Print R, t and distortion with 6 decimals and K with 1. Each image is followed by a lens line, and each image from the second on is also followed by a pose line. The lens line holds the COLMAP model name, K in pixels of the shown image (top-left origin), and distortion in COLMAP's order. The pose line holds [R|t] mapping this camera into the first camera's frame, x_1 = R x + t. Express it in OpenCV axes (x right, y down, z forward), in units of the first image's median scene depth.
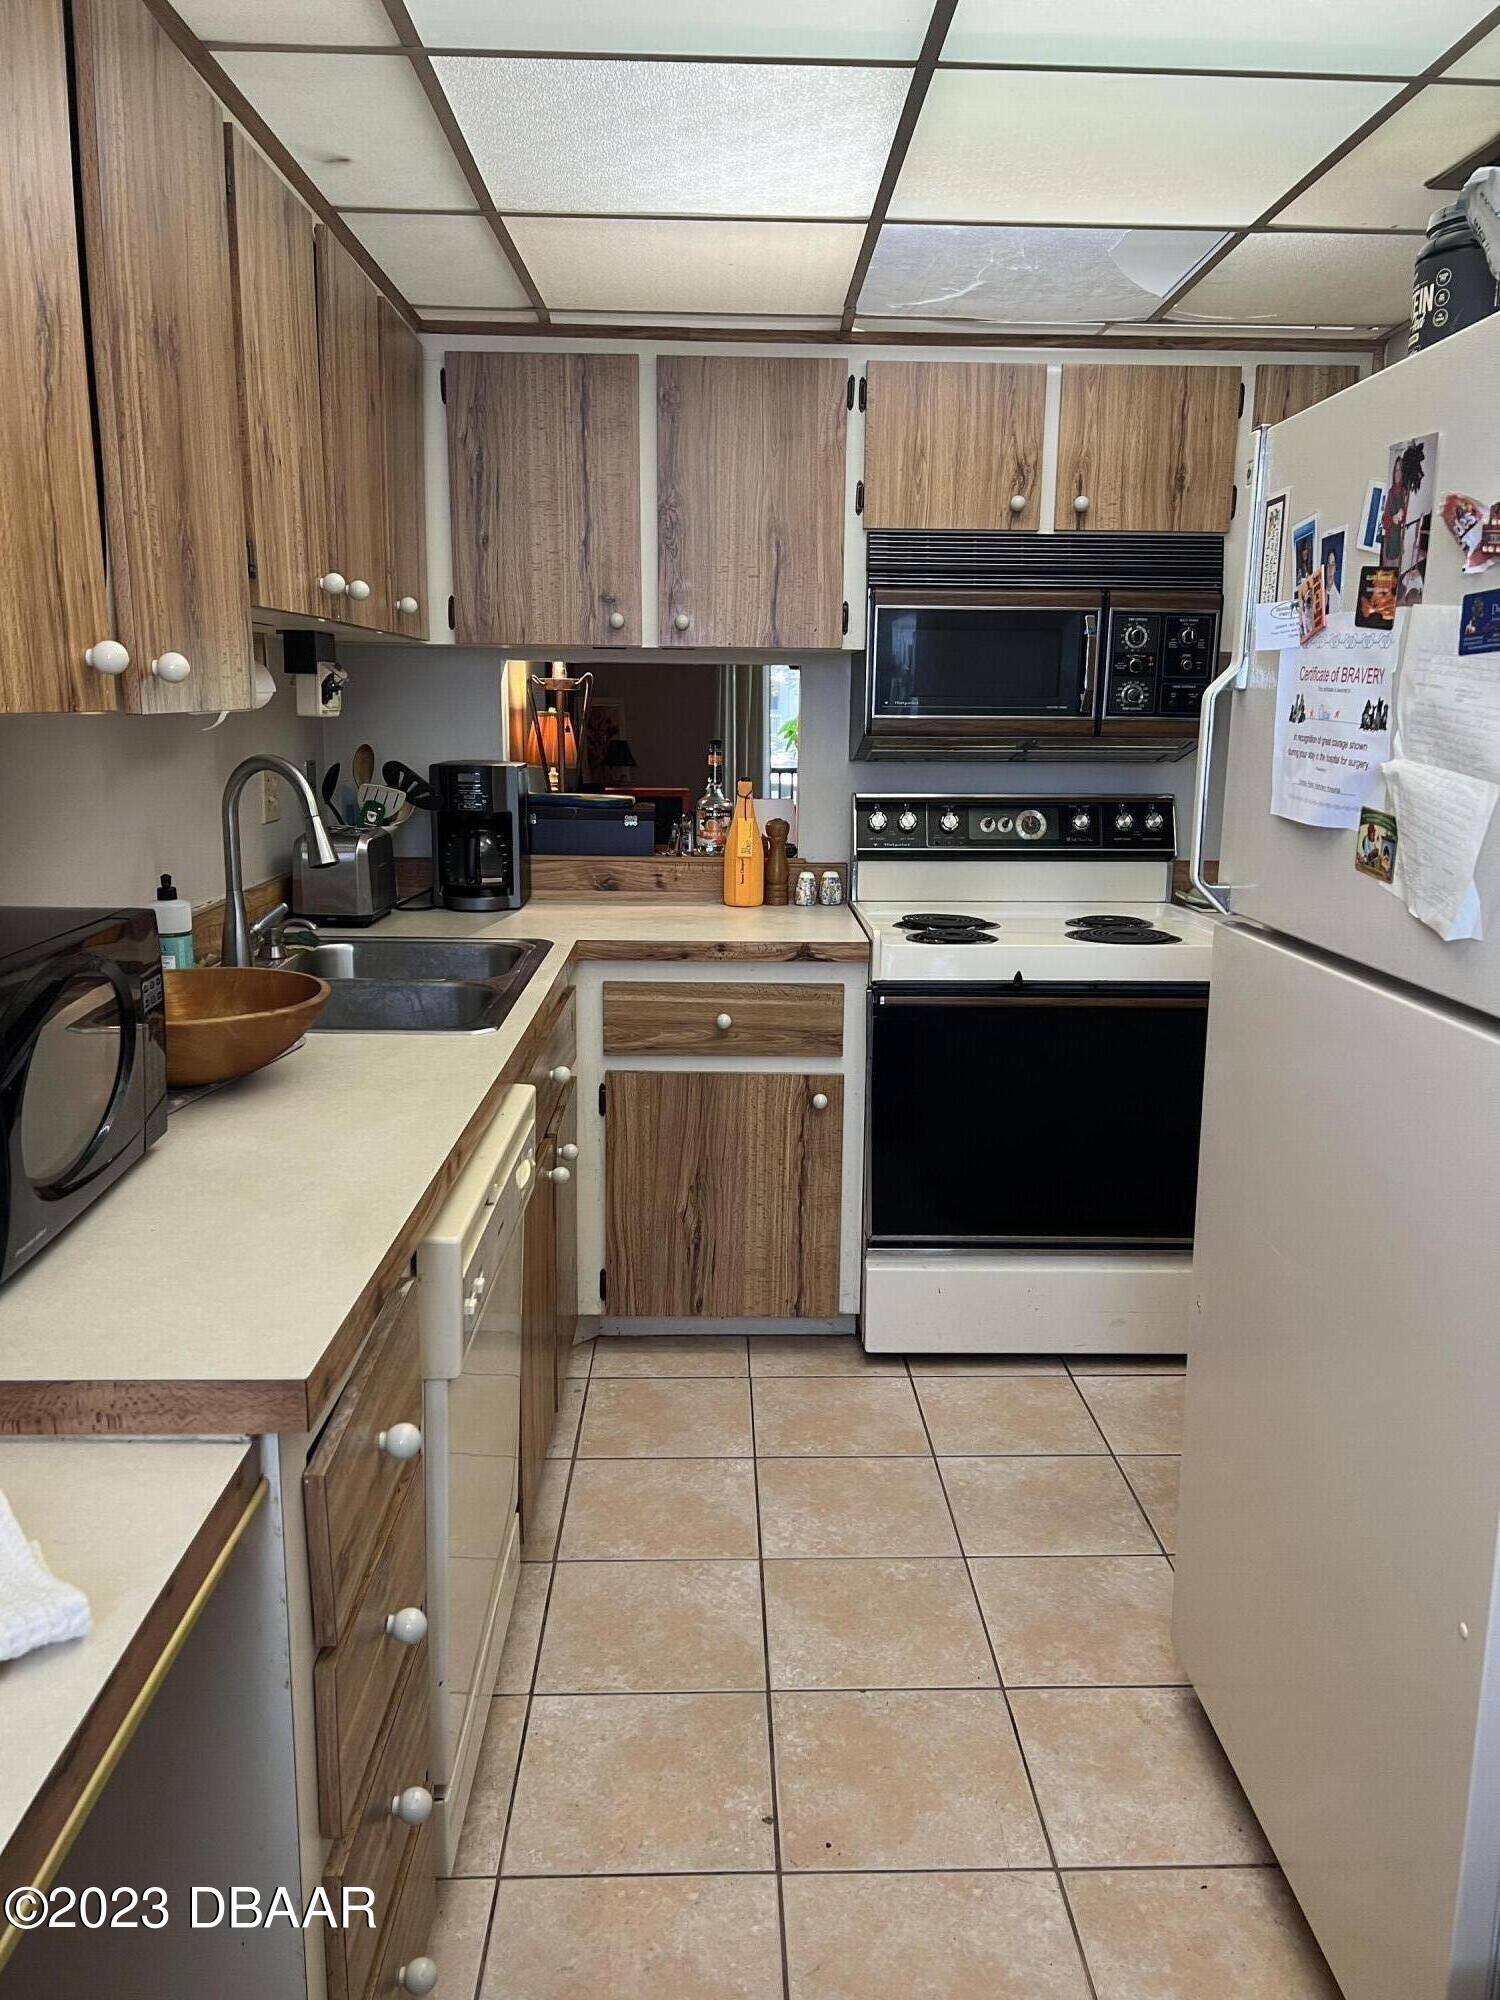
lens RADIAL K [[1512.9, 0, 747.8], [0, 1512.9, 1012.3], [0, 0, 1]] dist [0.041938, -0.001742]
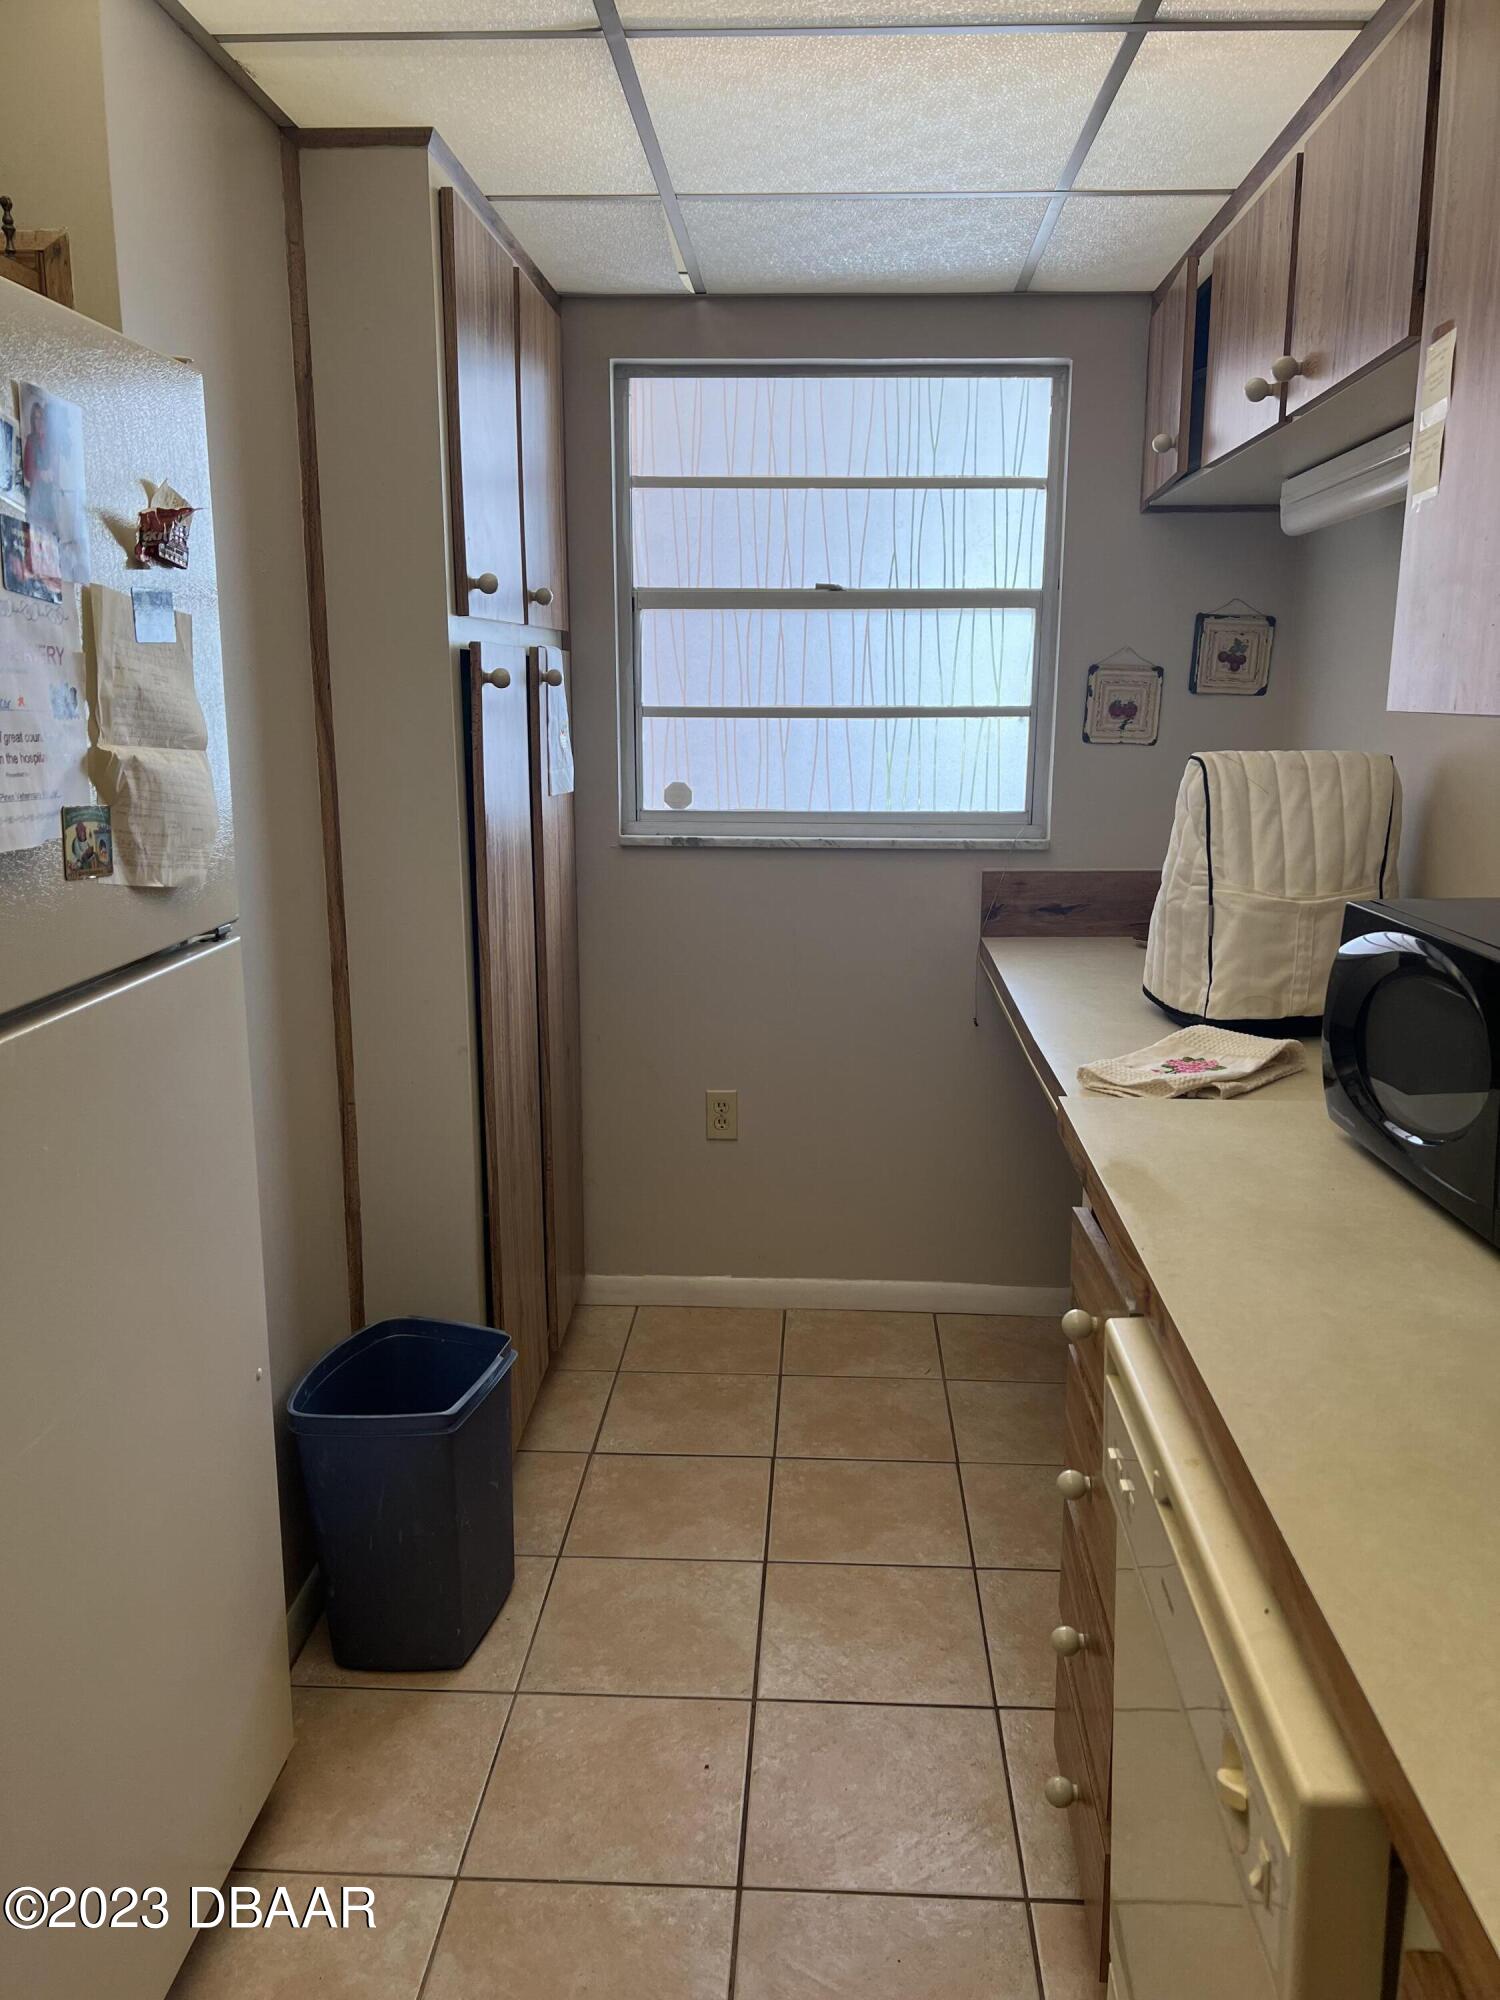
lens RADIAL K [[1512.9, 0, 754.0], [0, 1512.9, 988.9], [0, 0, 1]] dist [0.041938, -0.001742]
pose [[-0.997198, -0.027501, 0.069571, -0.034467], [0.001969, 0.920004, 0.391903, -0.298918], [-0.074783, 0.390942, -0.917372, 1.429355]]
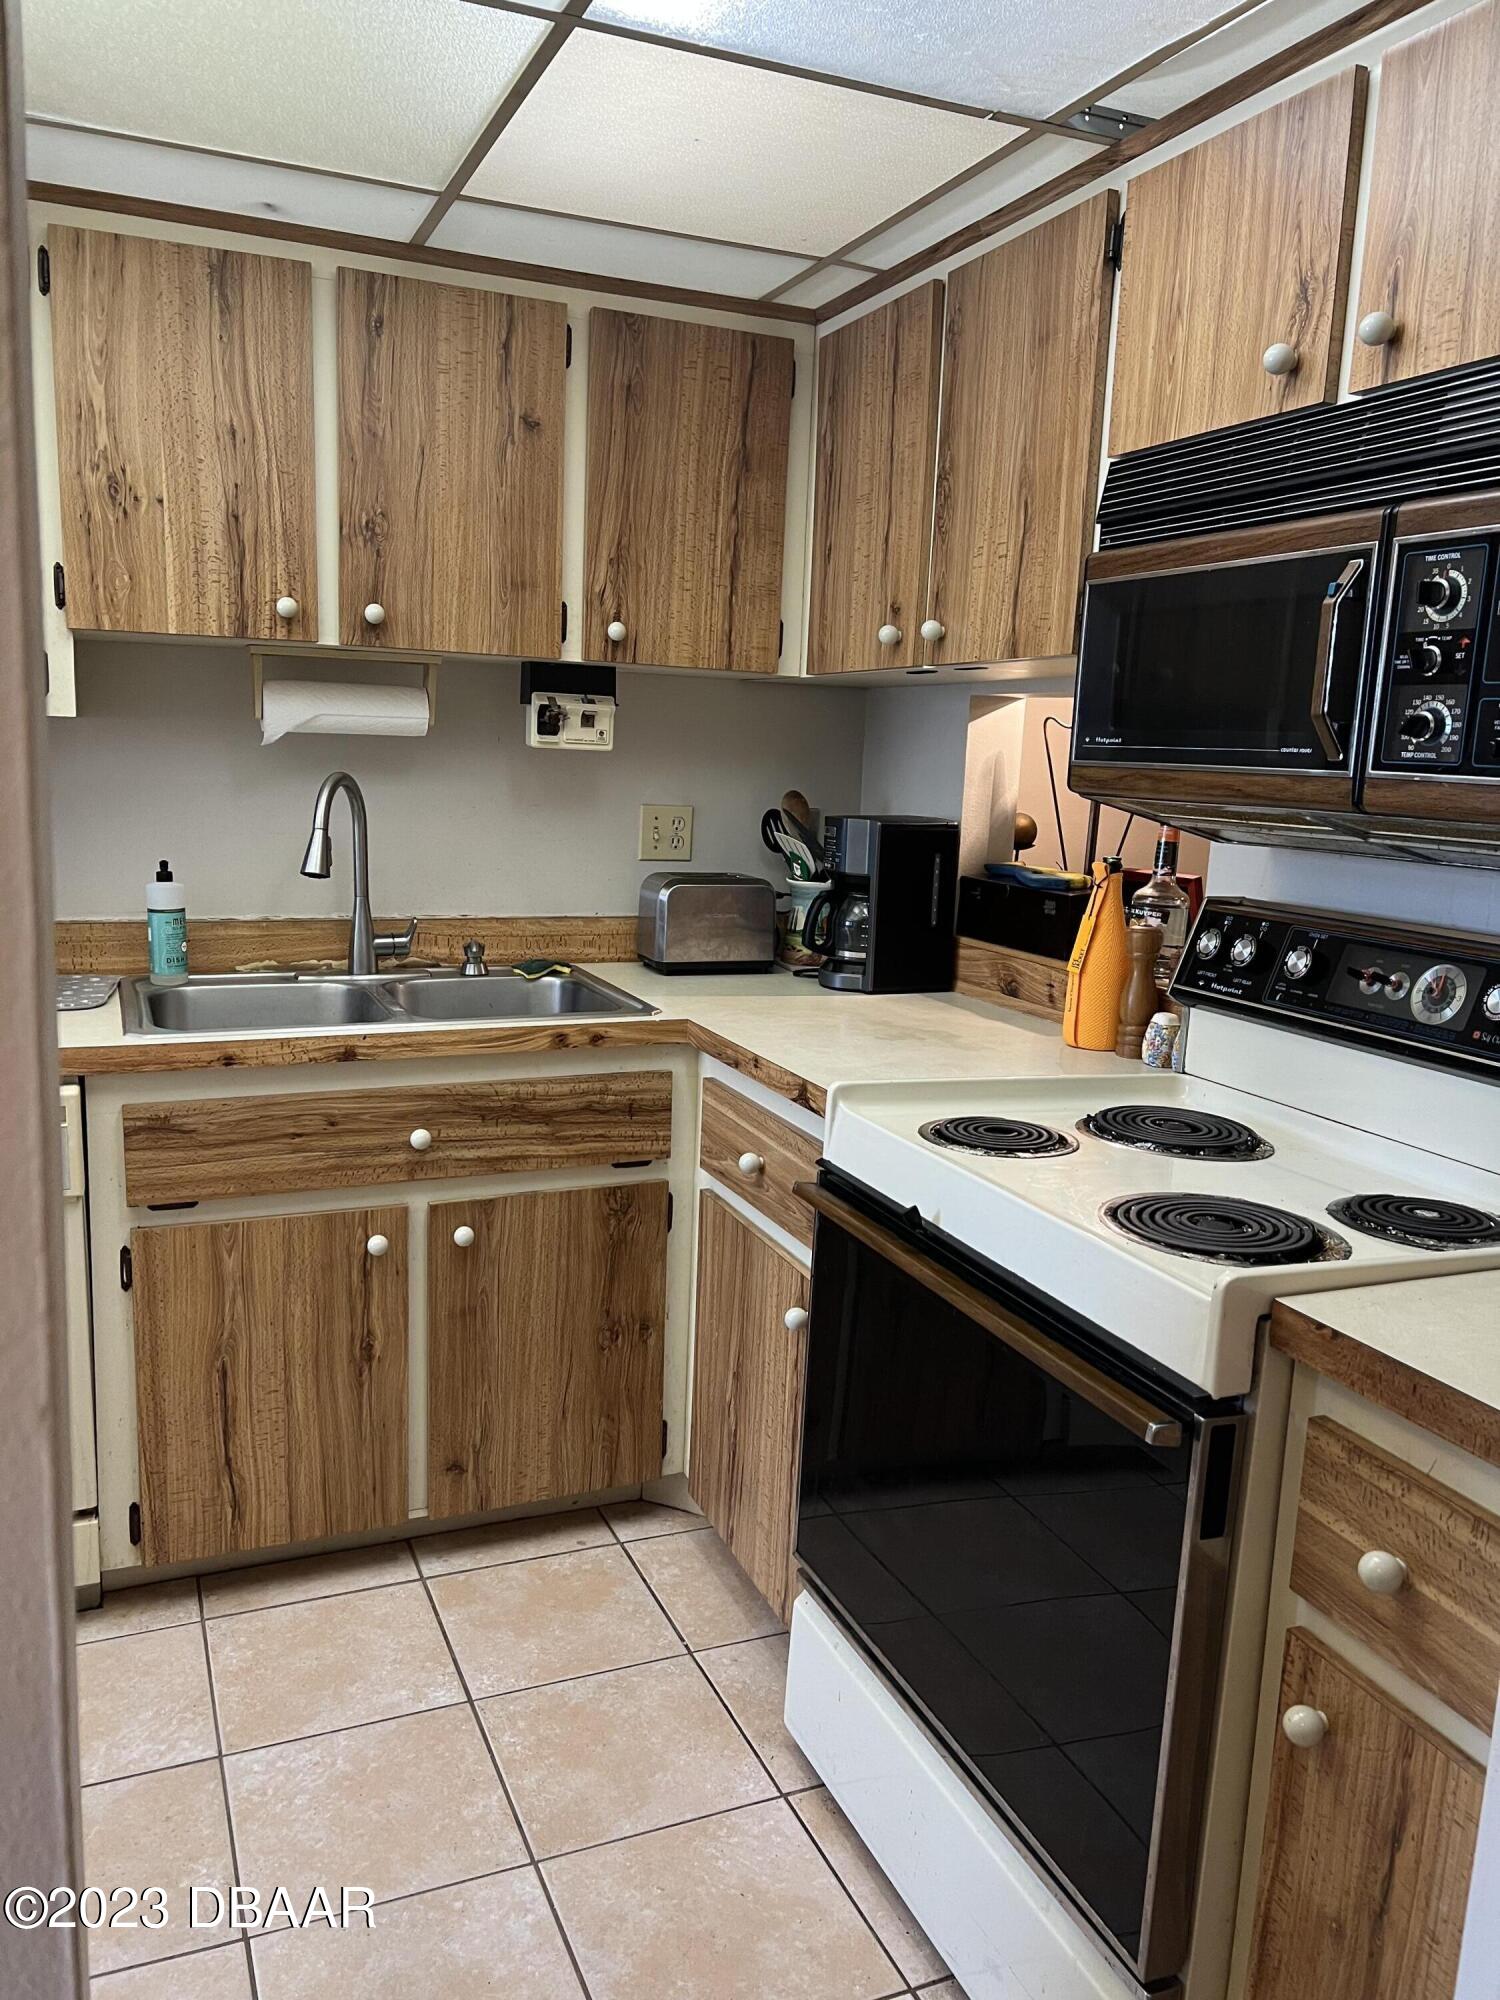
lens RADIAL K [[1512.9, 0, 741.3], [0, 1512.9, 991.0], [0, 0, 1]] dist [0.041938, -0.001742]
pose [[0.368058, 0.152029, -0.917290, 0.620727], [-0.219868, 0.972794, 0.073008, -0.123293], [0.903433, 0.174812, 0.391471, 0.668660]]
